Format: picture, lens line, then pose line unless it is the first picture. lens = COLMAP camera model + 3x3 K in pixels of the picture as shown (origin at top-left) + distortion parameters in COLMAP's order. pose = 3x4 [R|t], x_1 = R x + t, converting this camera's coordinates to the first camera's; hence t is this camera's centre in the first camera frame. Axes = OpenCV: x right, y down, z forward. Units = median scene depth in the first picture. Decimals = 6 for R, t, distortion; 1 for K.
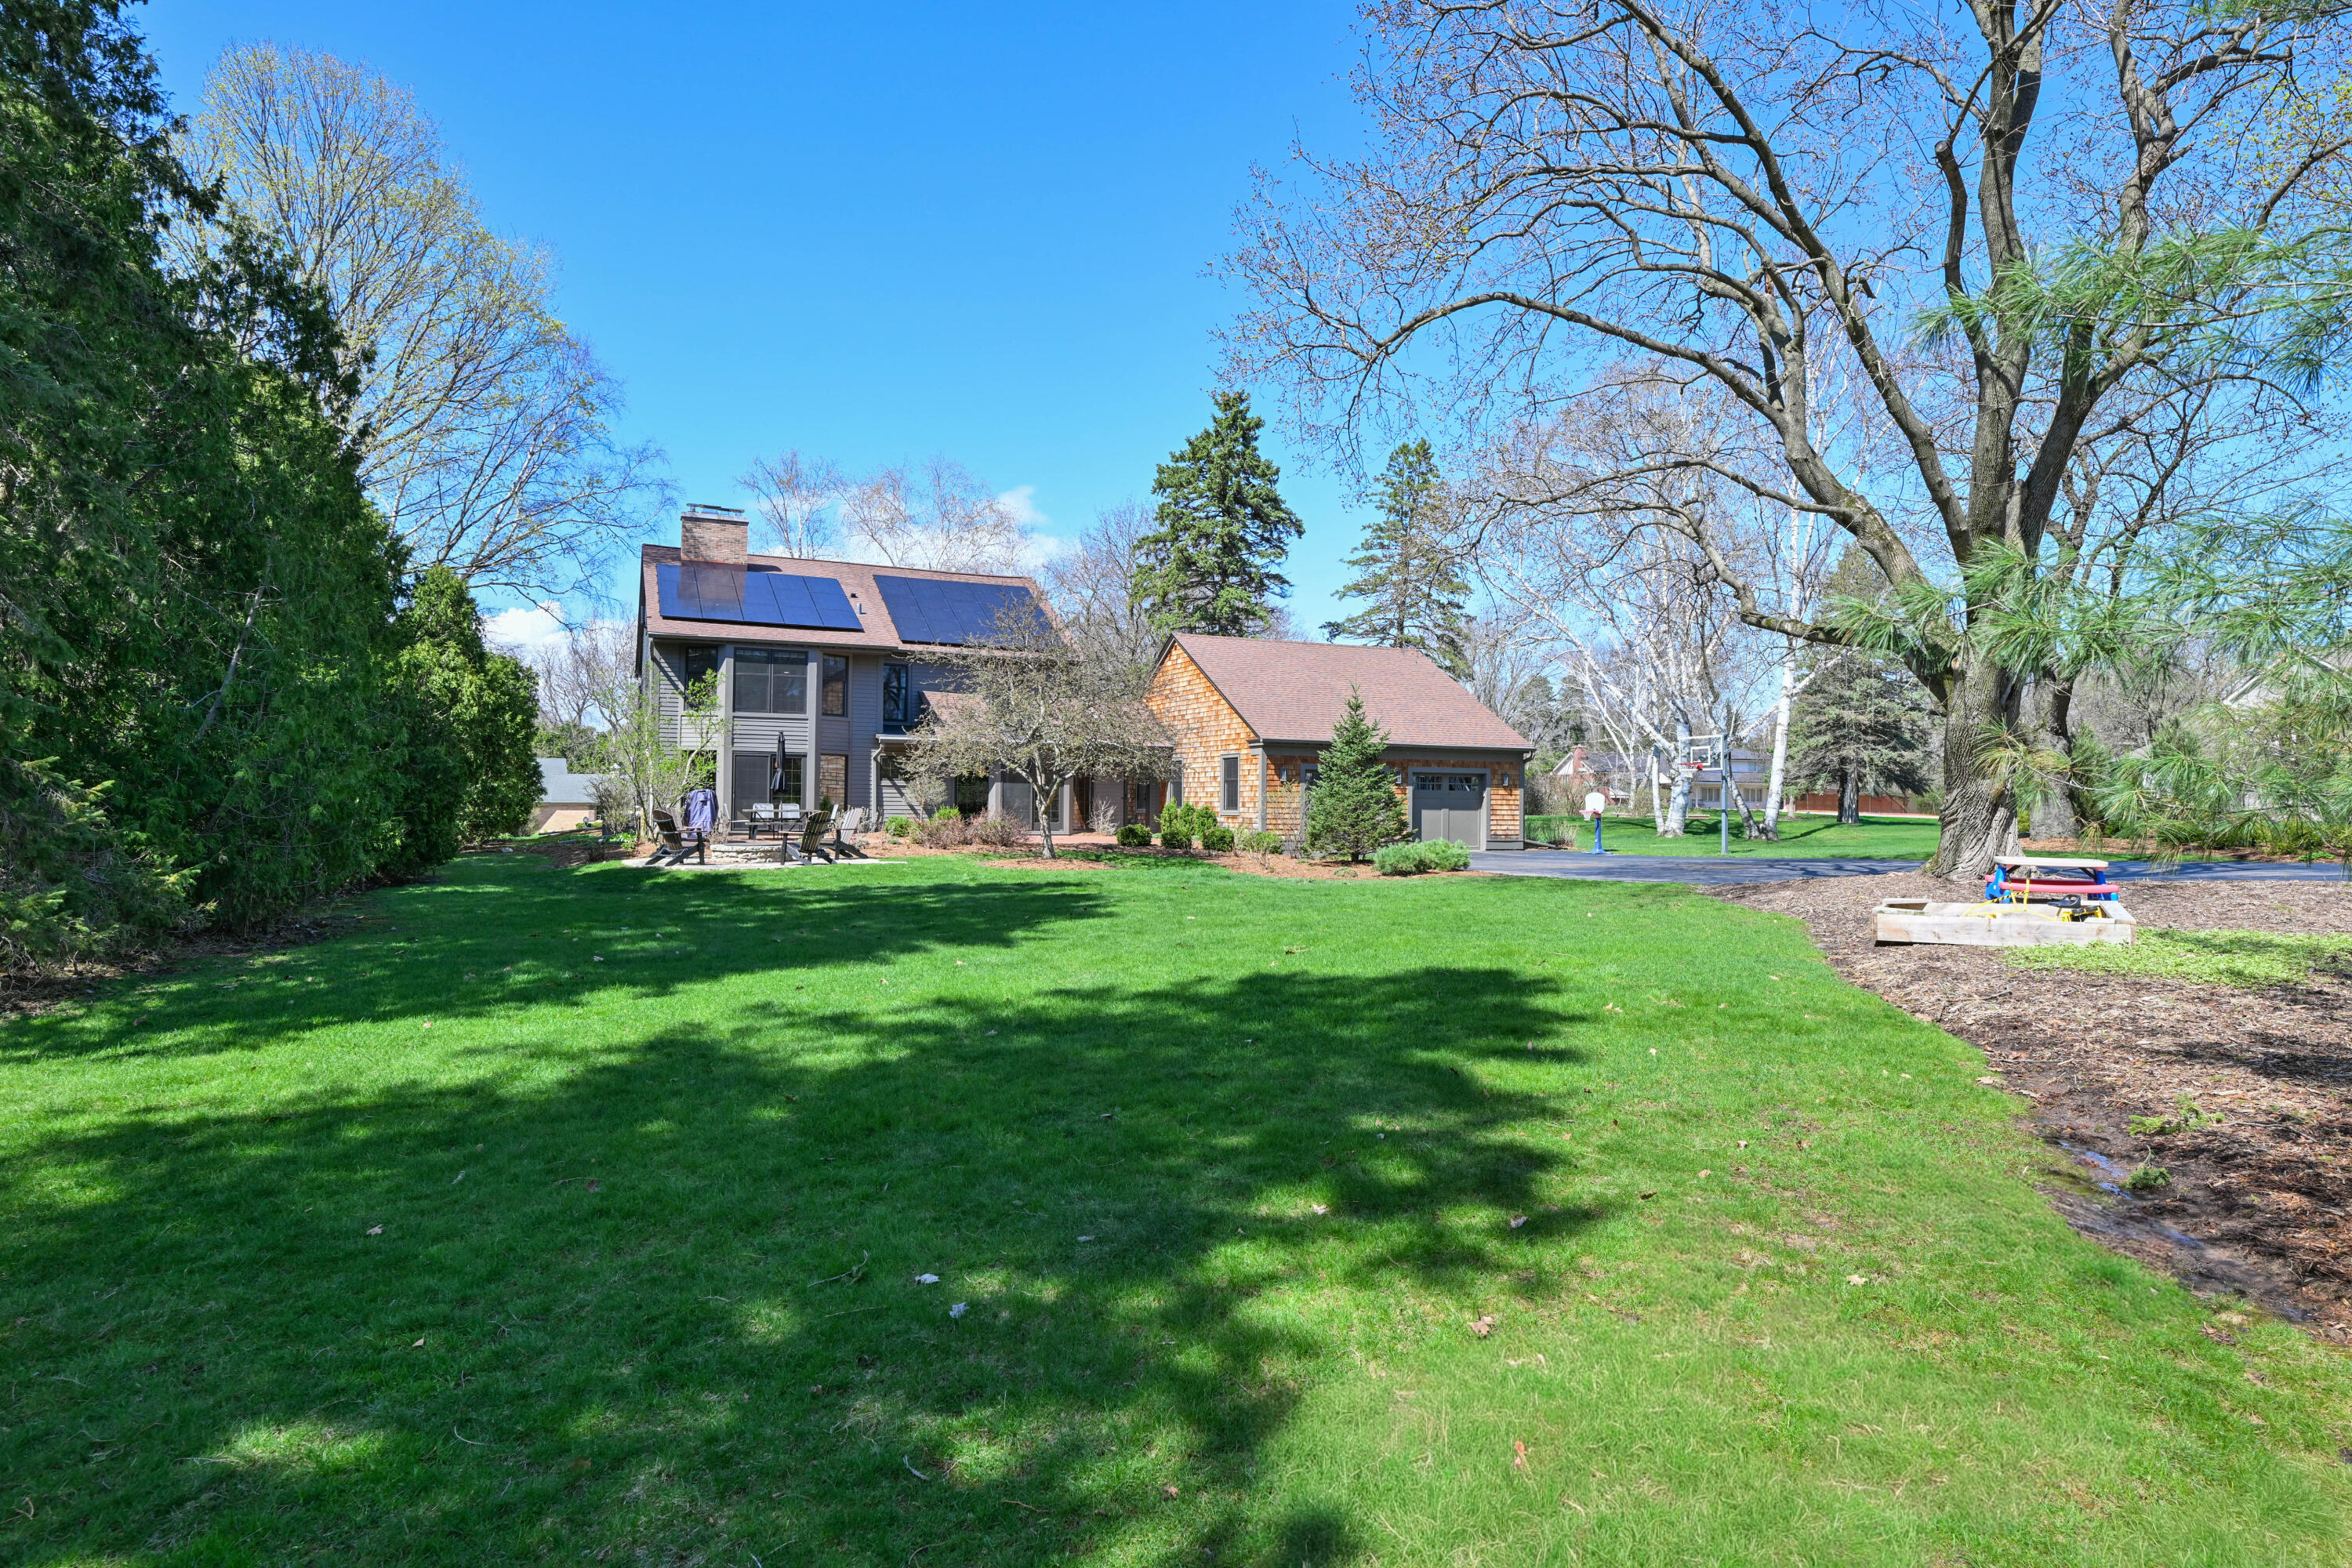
lens RADIAL K [[1339.8, 0, 1198.5], [0, 1339.8, 798.6], [0, 0, 1]] dist [0.005998, 0.000568]
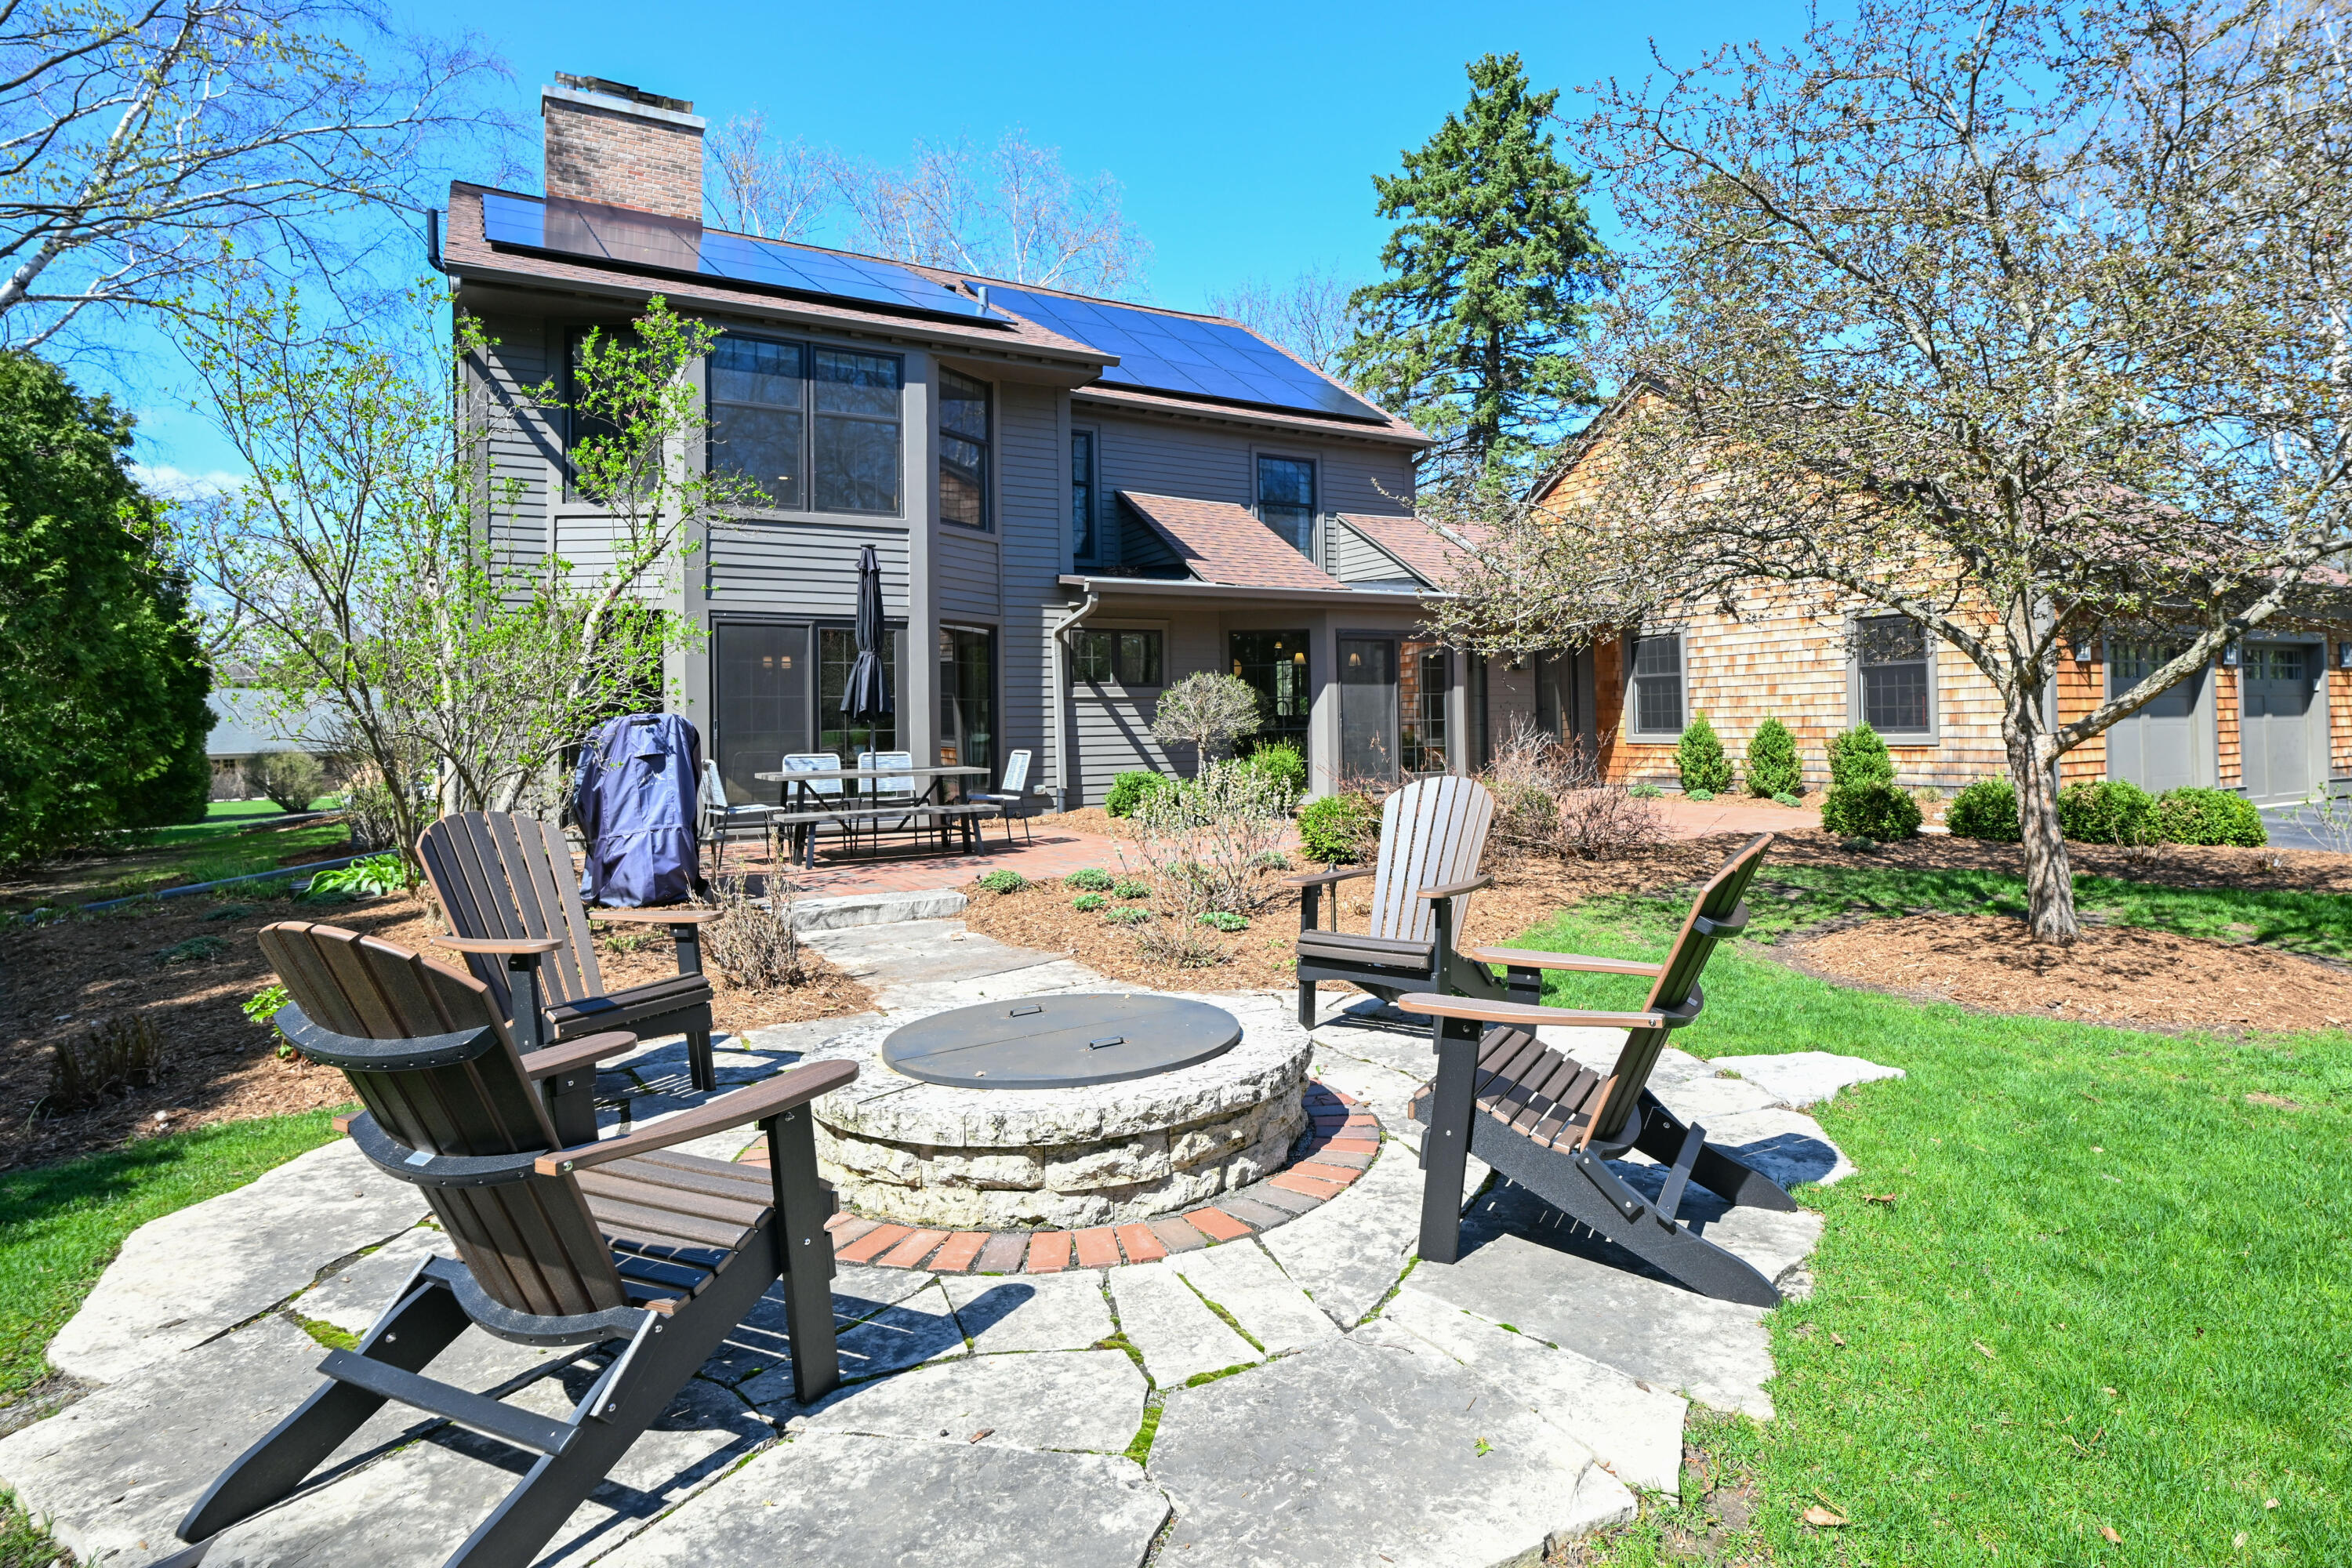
lens RADIAL K [[1318.2, 0, 1311.7], [0, 1318.2, 718.6], [0, 0, 1]] dist [-0.001993, 0.001229]
pose [[0.988181, -0.028570, 0.150605, -0.227642], [0.028749, 0.999586, 0.000987, -0.001885], [-0.150571, 0.003354, 0.988594, 0.588381]]
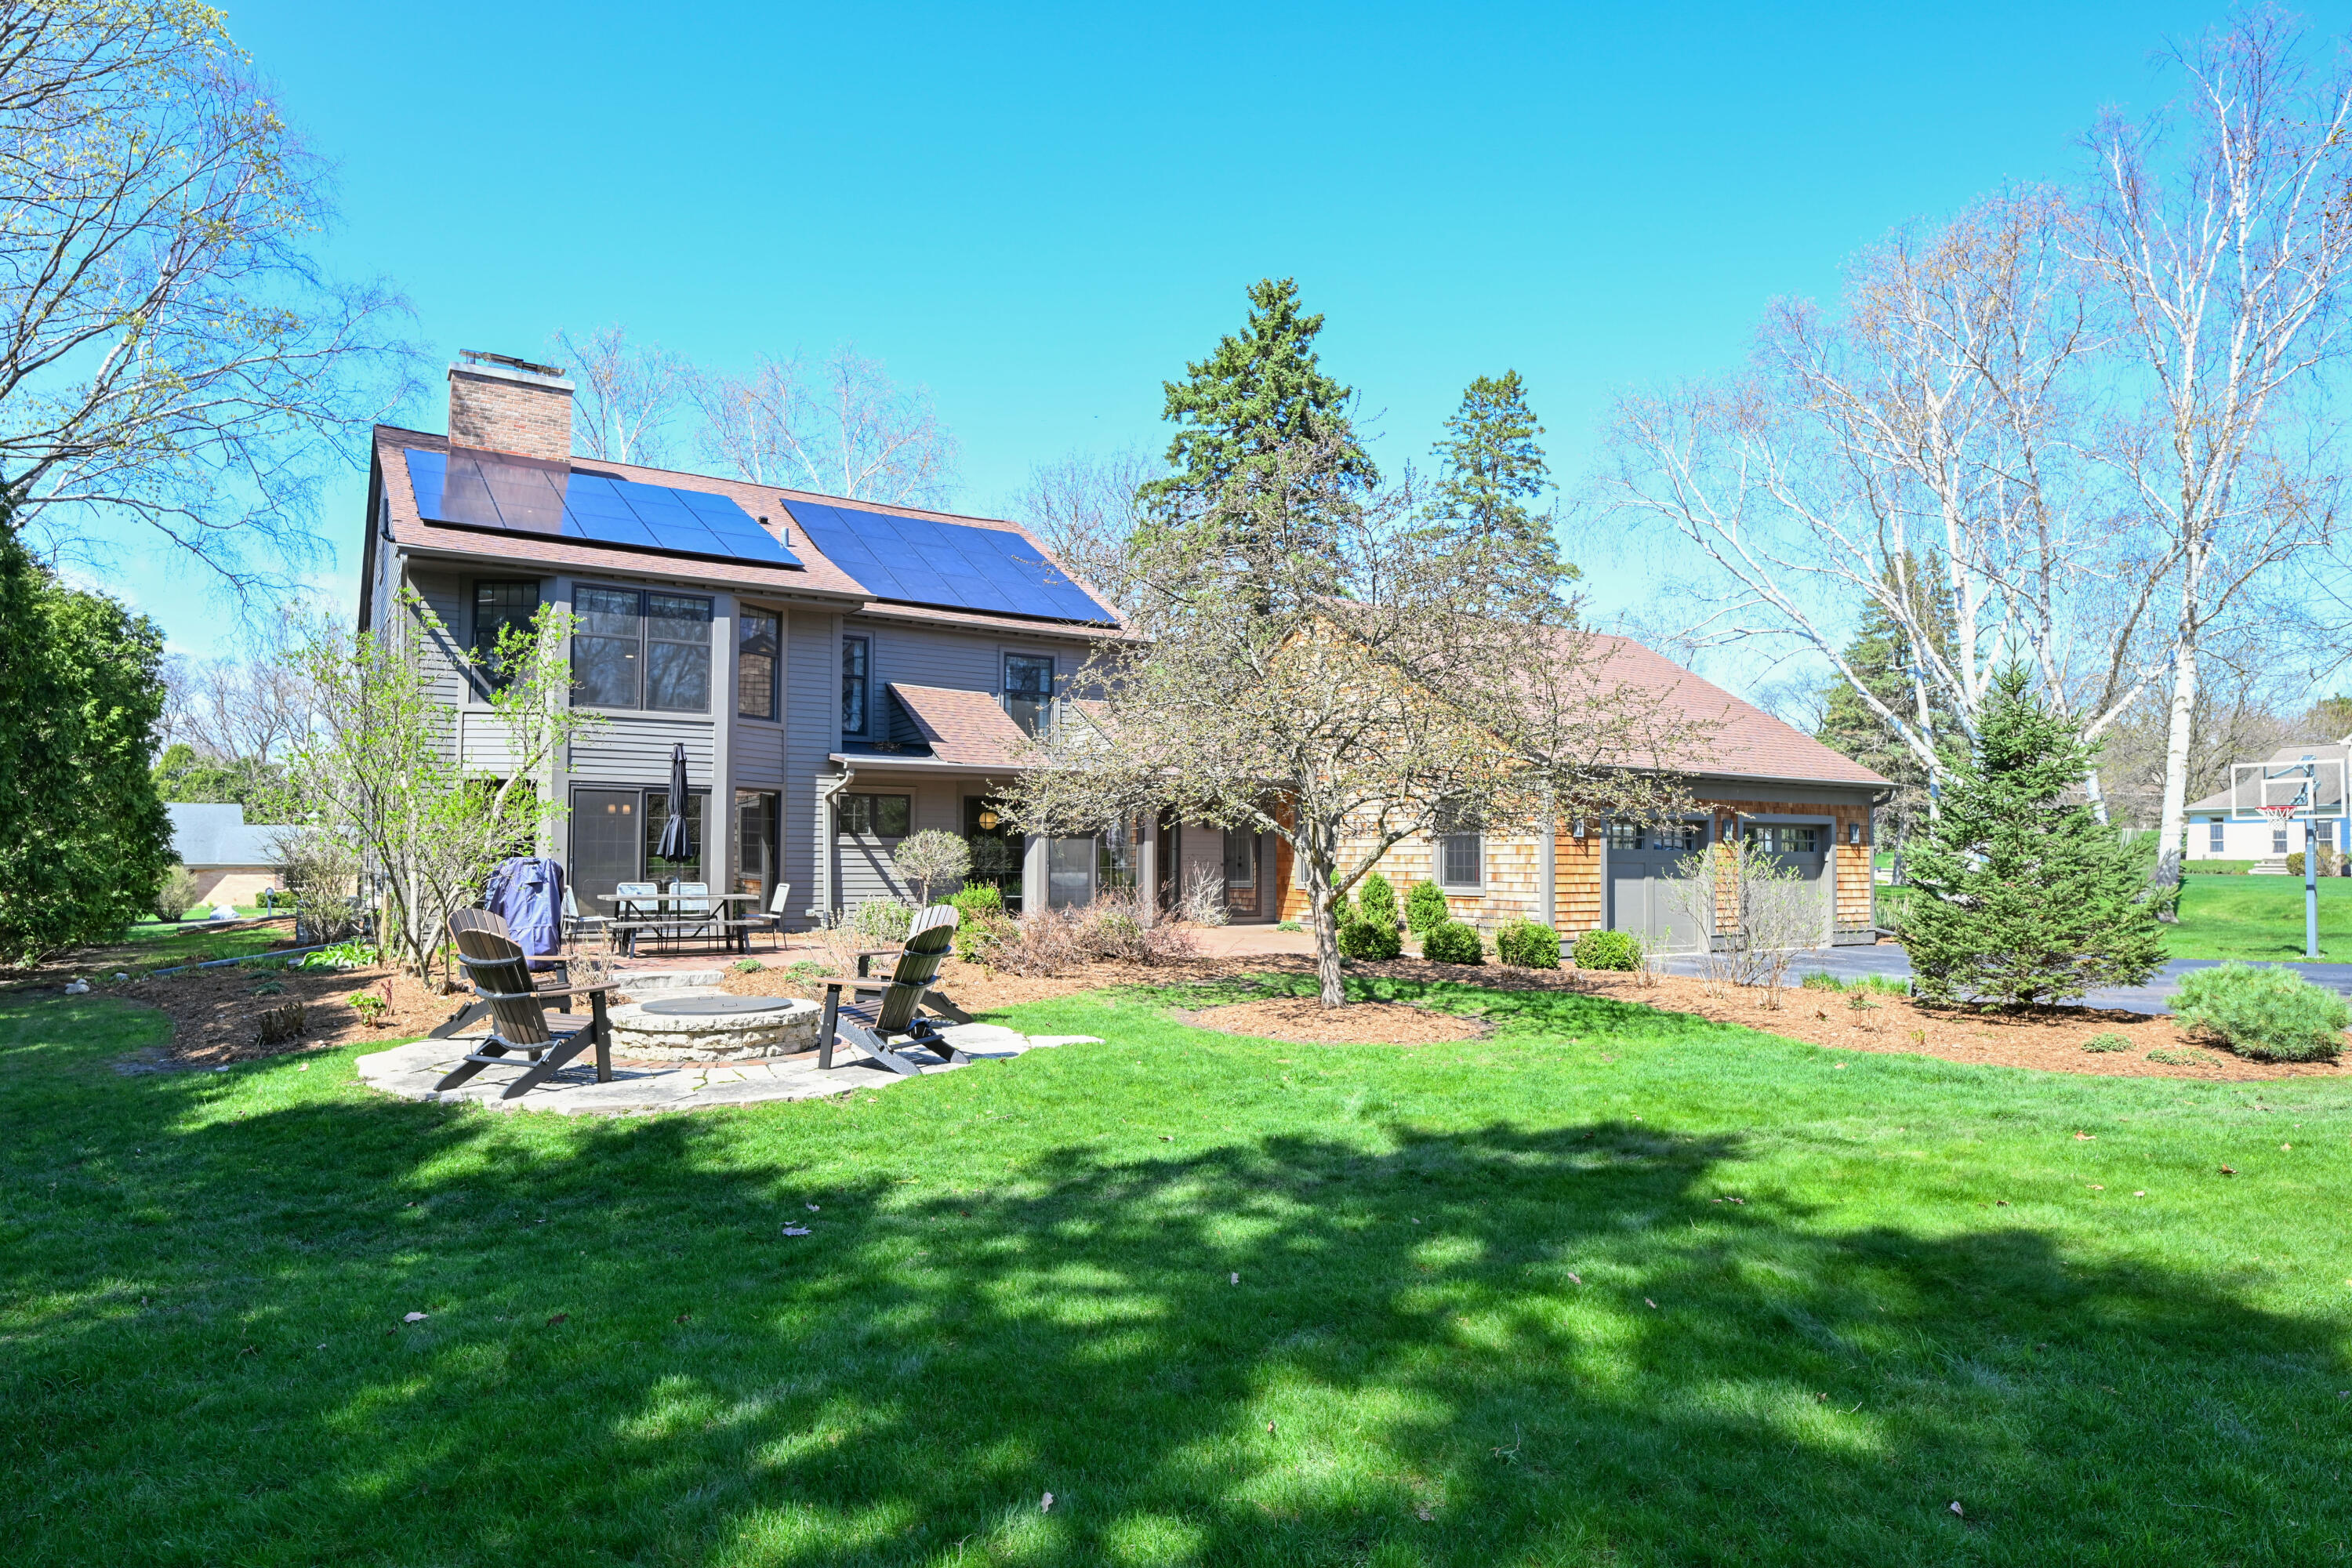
lens RADIAL K [[1402.9, 0, 1202.0], [0, 1402.9, 839.2], [0, 0, 1]] dist [0.000853, -0.001928]
pose [[0.988217, -0.002470, 0.153042, -0.178526], [0.003952, 0.999948, -0.009379, -0.006462], [-0.153011, 0.009873, 0.988175, 0.403801]]
